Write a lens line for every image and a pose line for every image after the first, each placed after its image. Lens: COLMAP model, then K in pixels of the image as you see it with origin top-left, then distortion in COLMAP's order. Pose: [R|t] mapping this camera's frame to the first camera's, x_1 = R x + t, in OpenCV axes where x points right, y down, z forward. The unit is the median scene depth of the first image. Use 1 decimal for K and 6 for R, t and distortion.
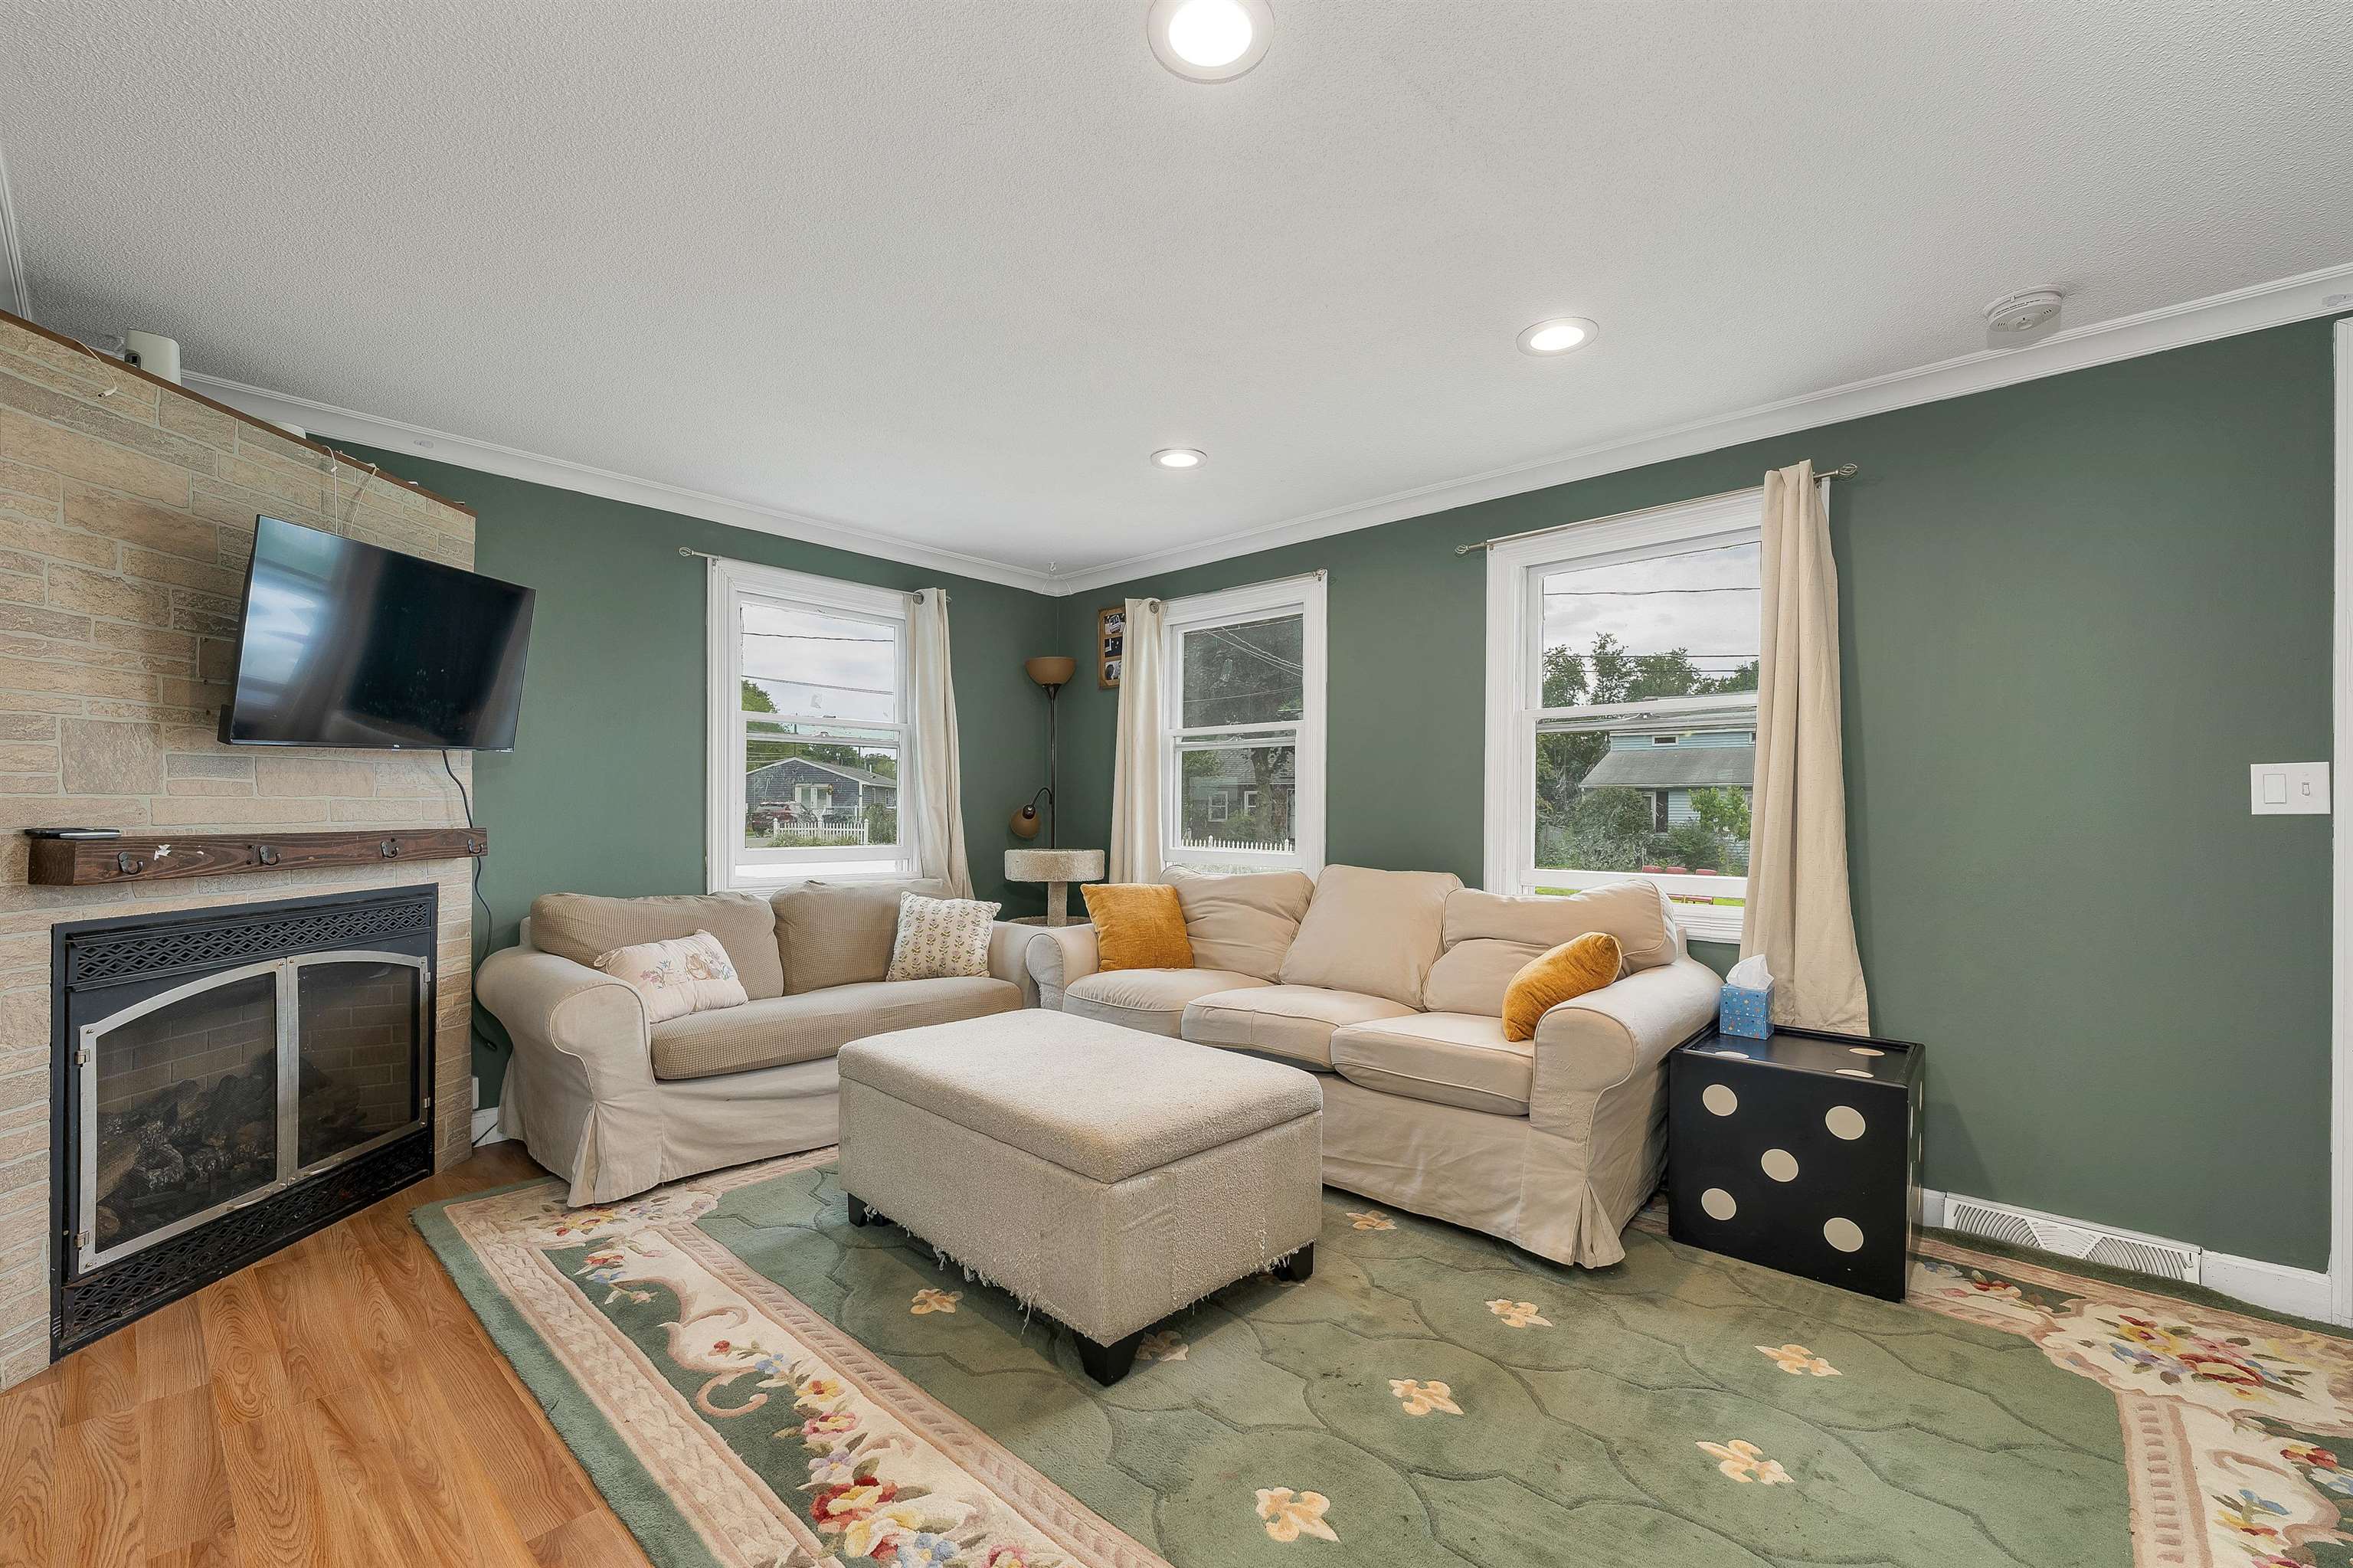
lens RADIAL K [[975.9, 0, 1169.5], [0, 975.9, 789.9], [0, 0, 1]] dist [-0.002808, -0.000086]
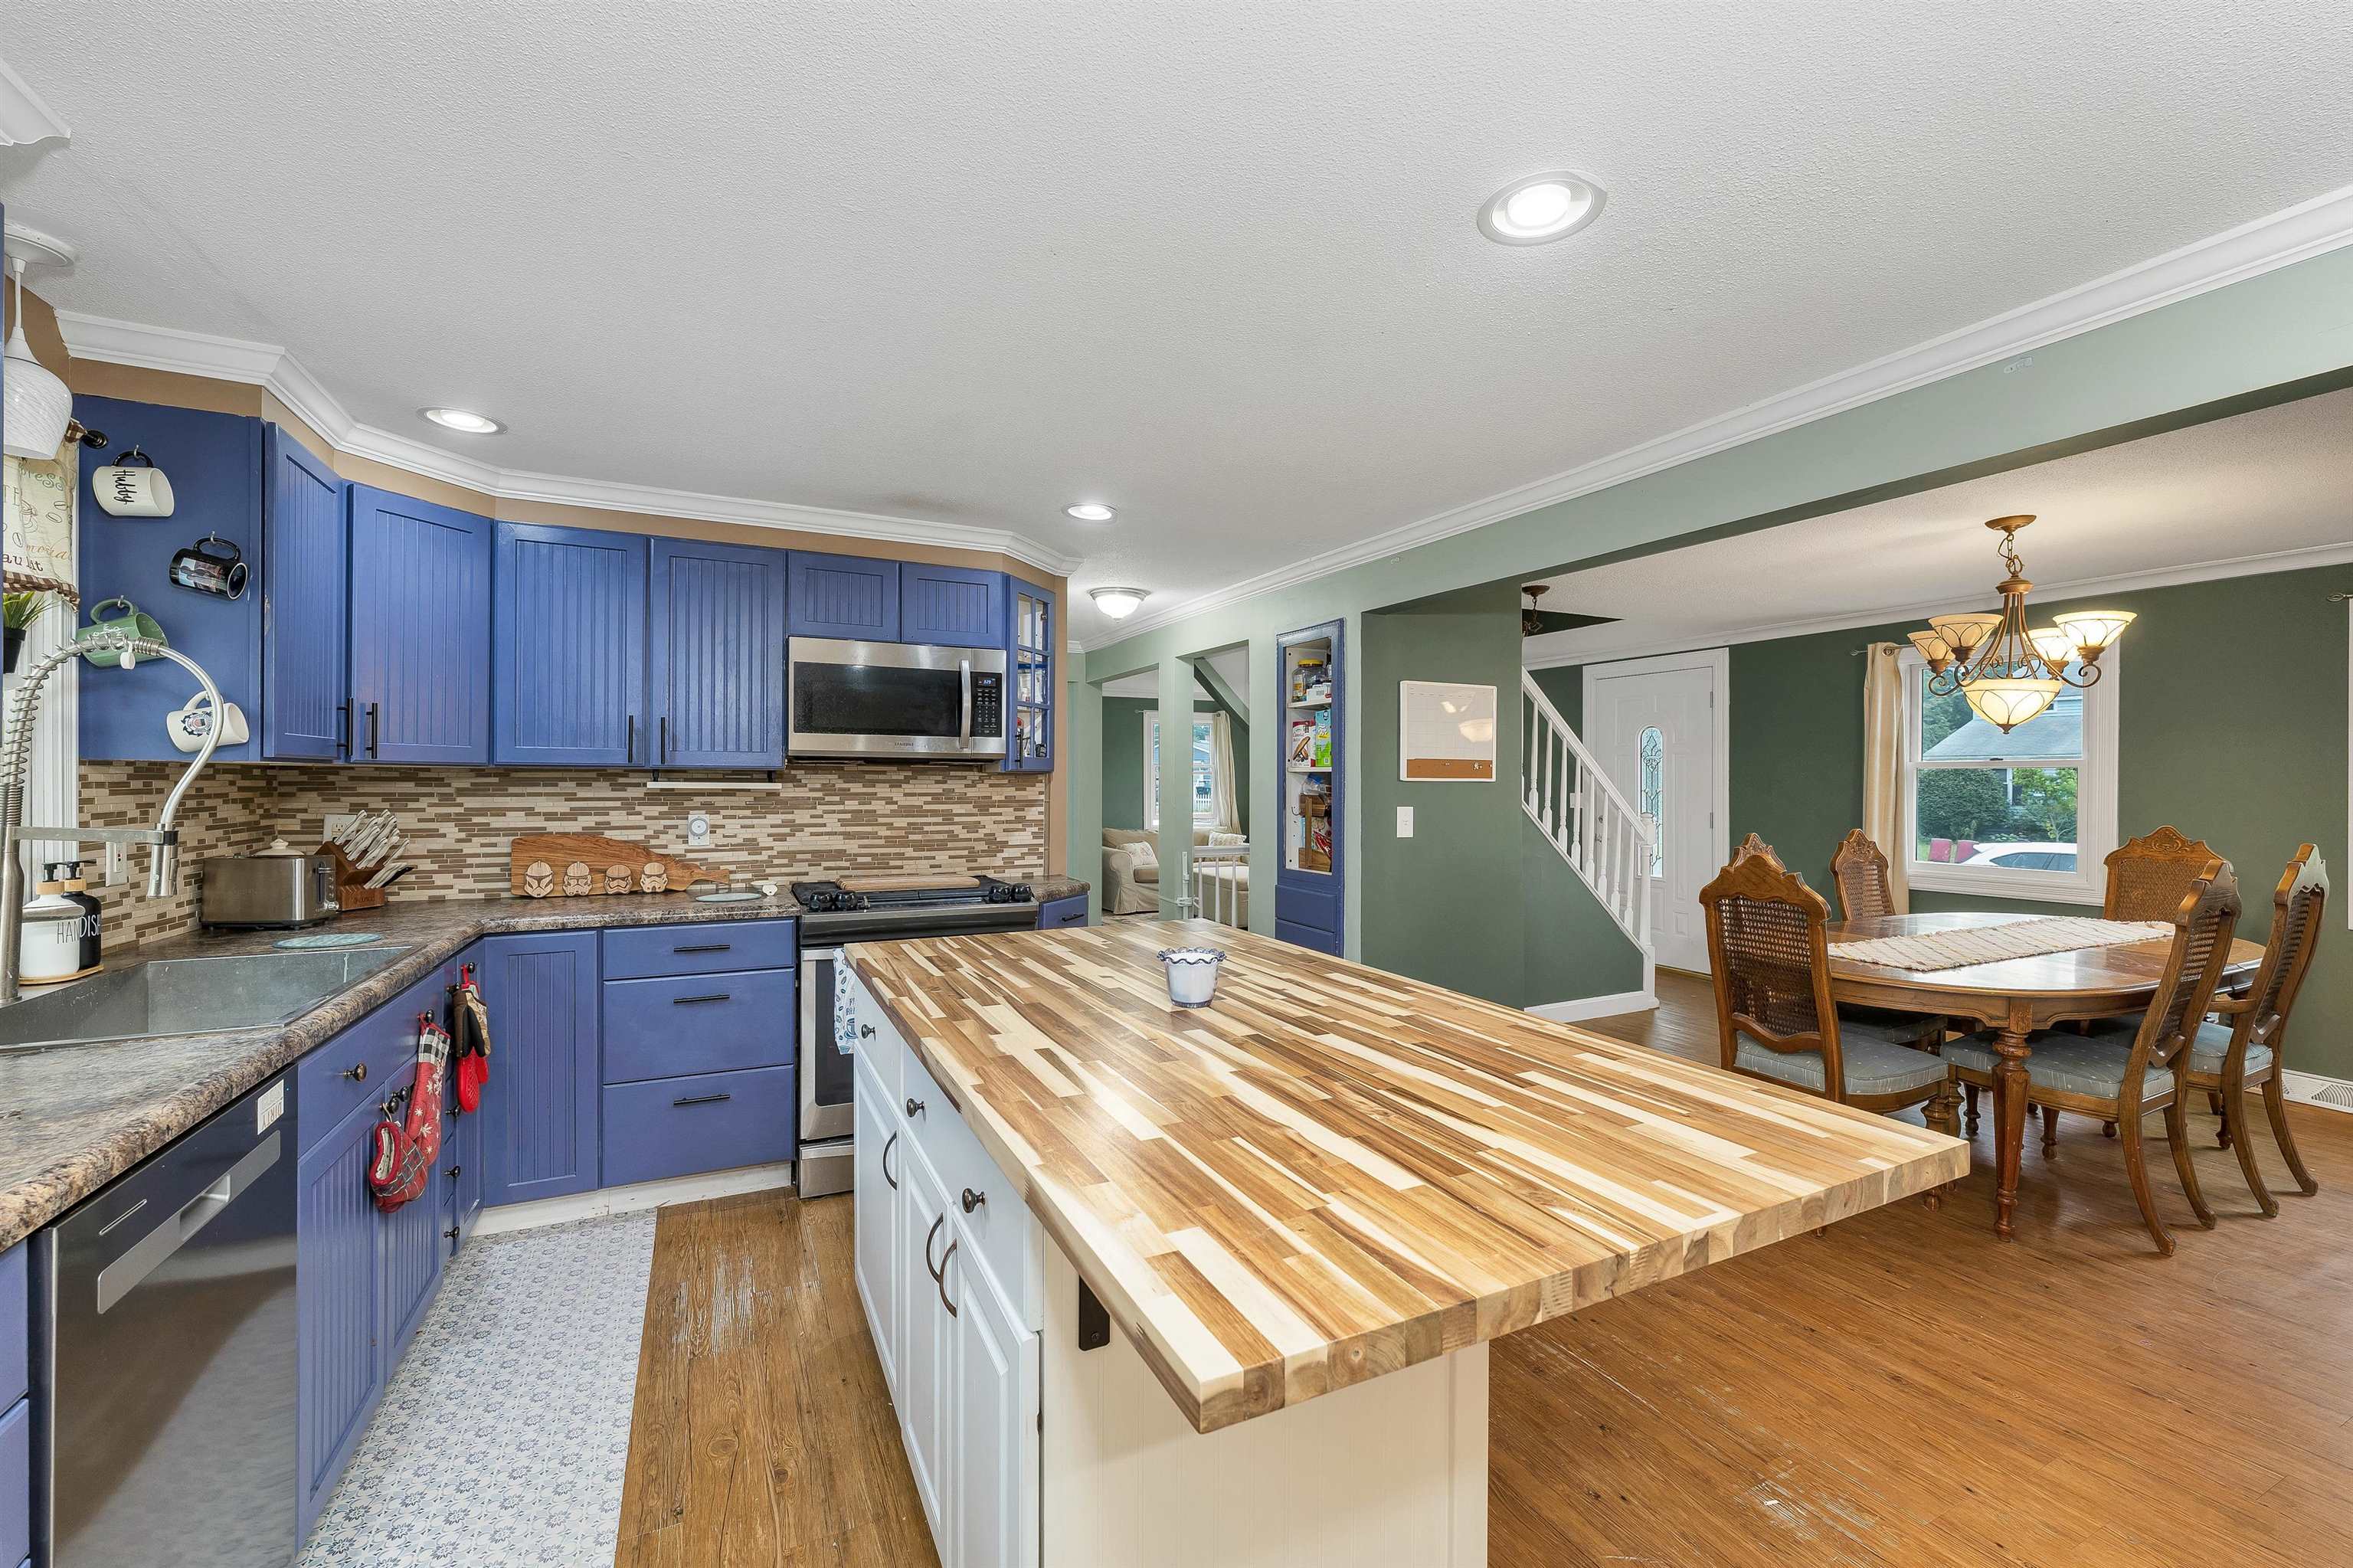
lens RADIAL K [[957.7, 0, 1172.2], [0, 957.7, 783.9], [0, 0, 1]] dist [-0.001290, -0.000085]
pose [[0.933226, -0.003716, -0.359272, 0.906381], [0.014248, 0.999543, 0.026671, -0.153507], [0.359008, -0.030009, 0.932852, -2.326021]]
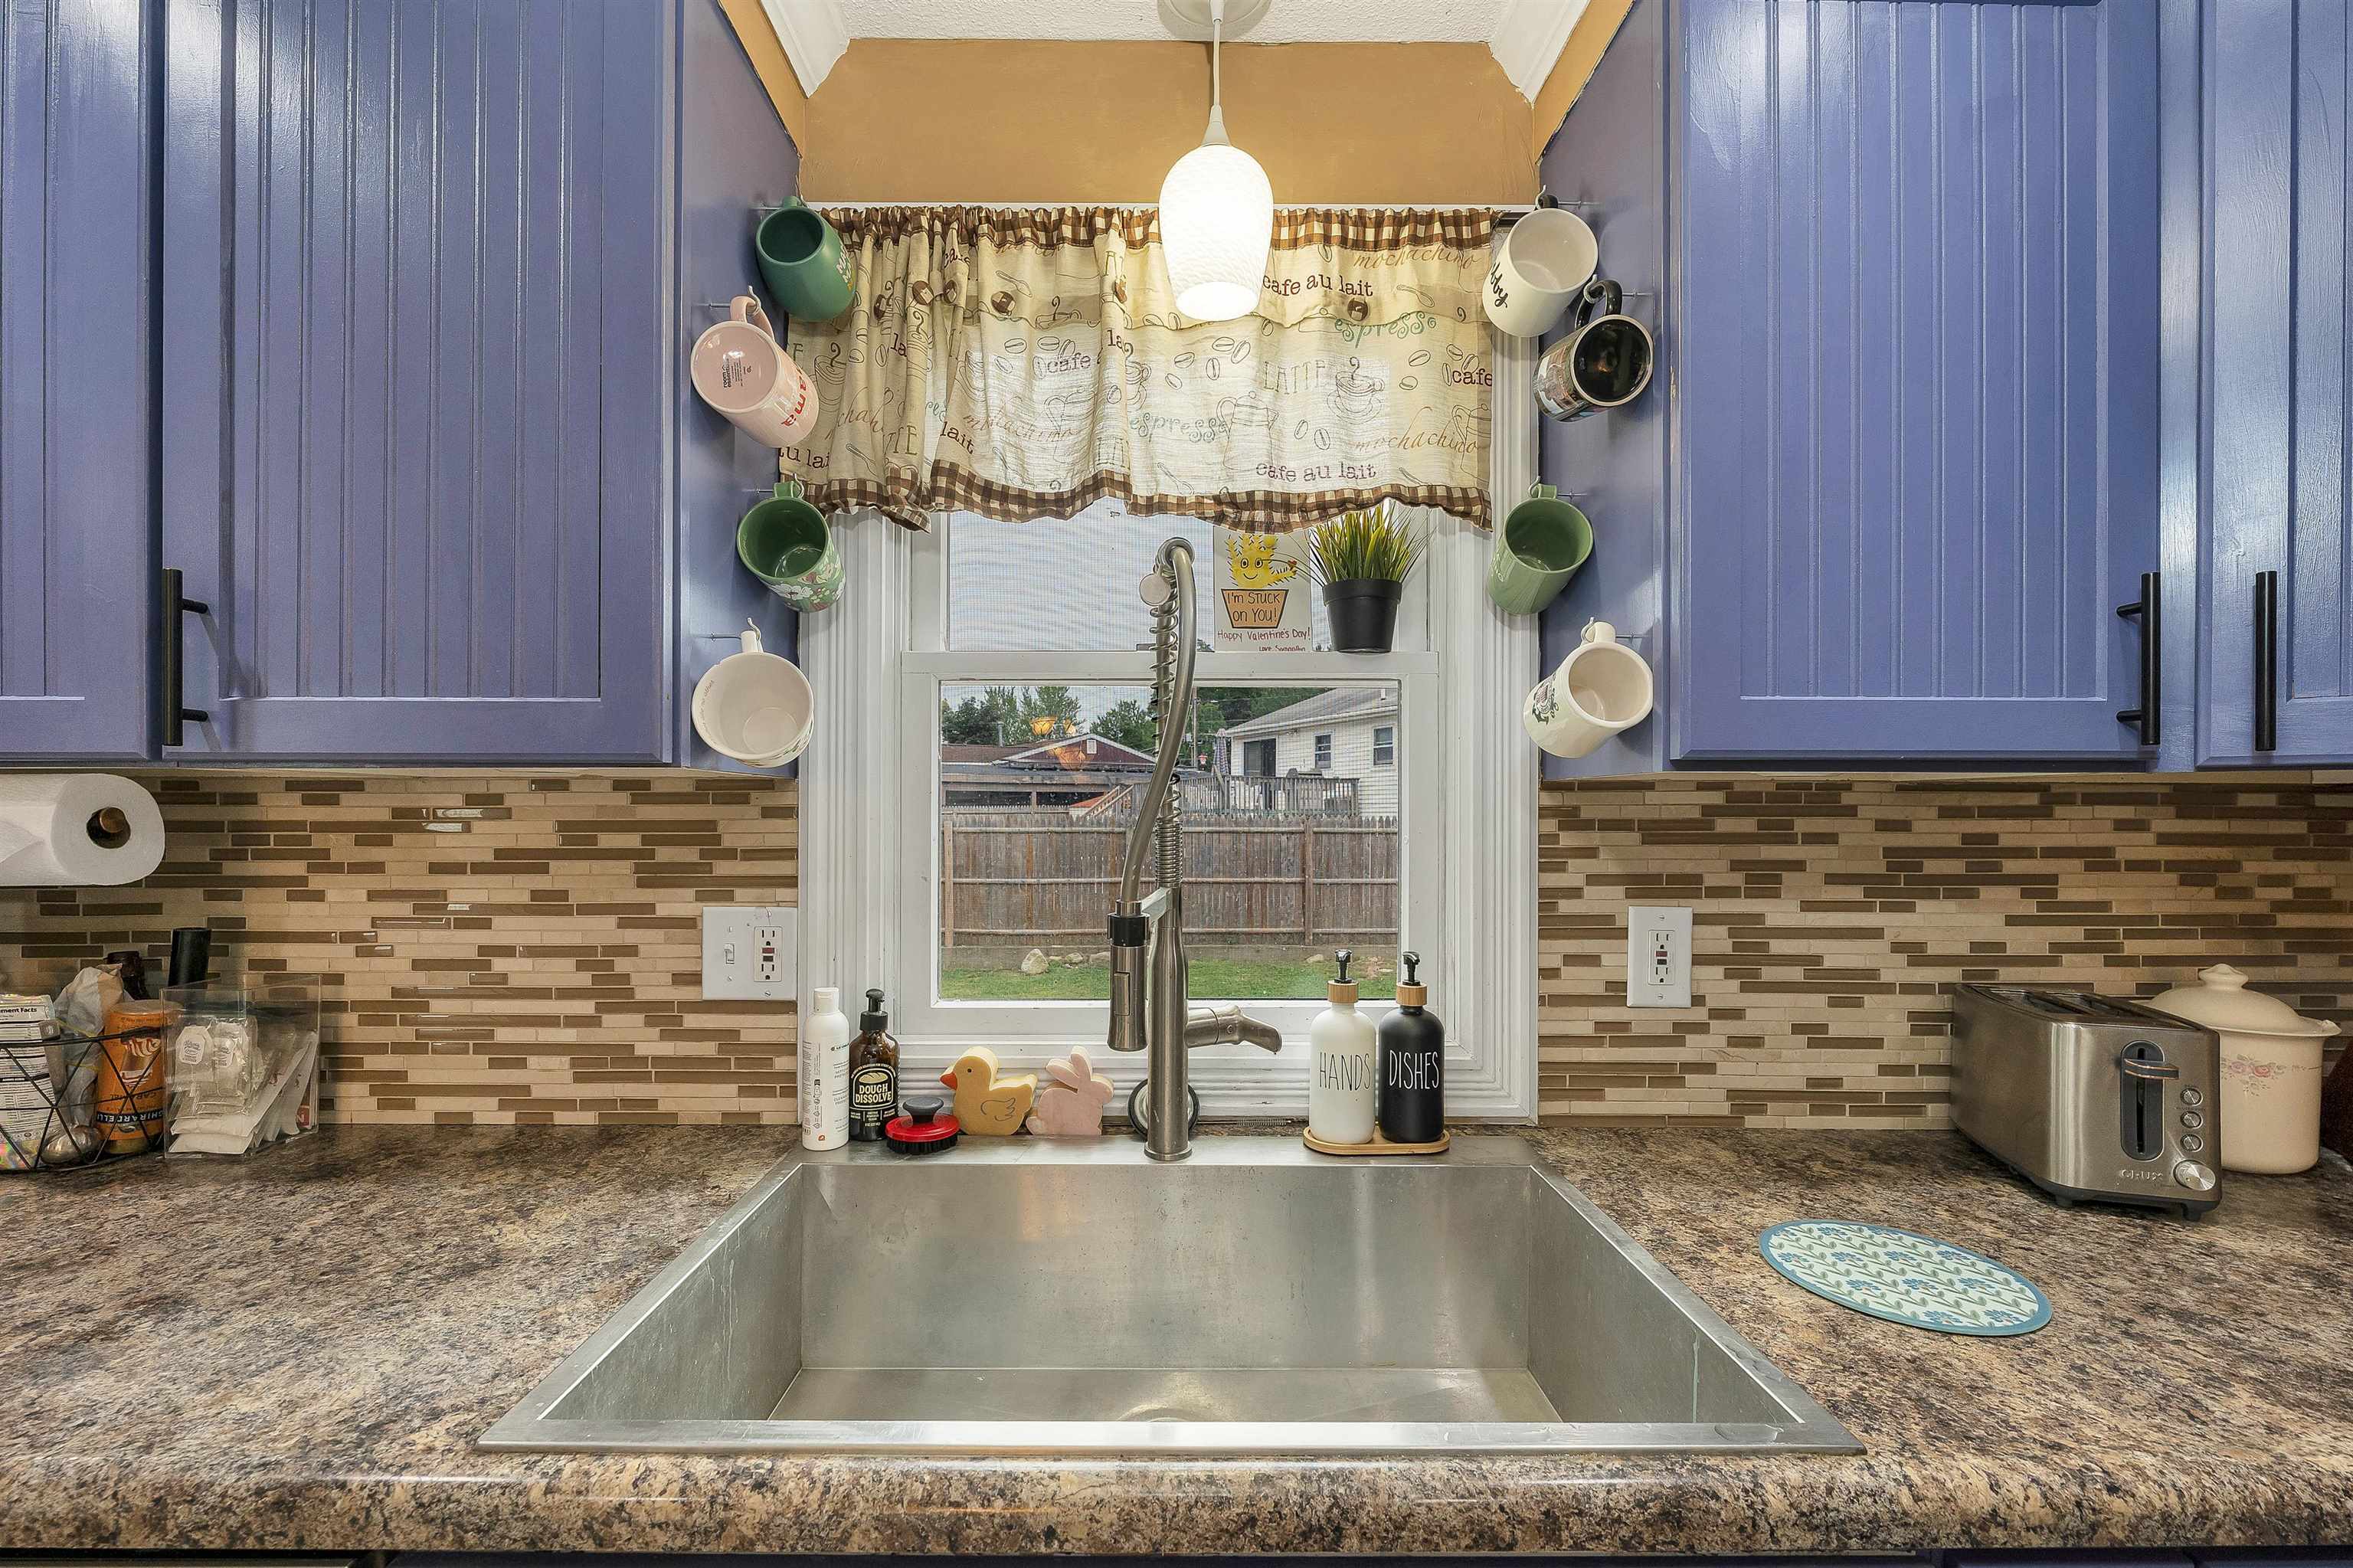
lens RADIAL K [[957.5, 0, 1173.0], [0, 957.5, 814.2], [0, 0, 1]] dist [-0.001338, -0.000147]
pose [[-0.719859, -0.010512, -0.694041, 0.202748], [0.010155, 0.999619, -0.025674, -0.138626], [0.694046, -0.025530, -0.719478, -1.680597]]
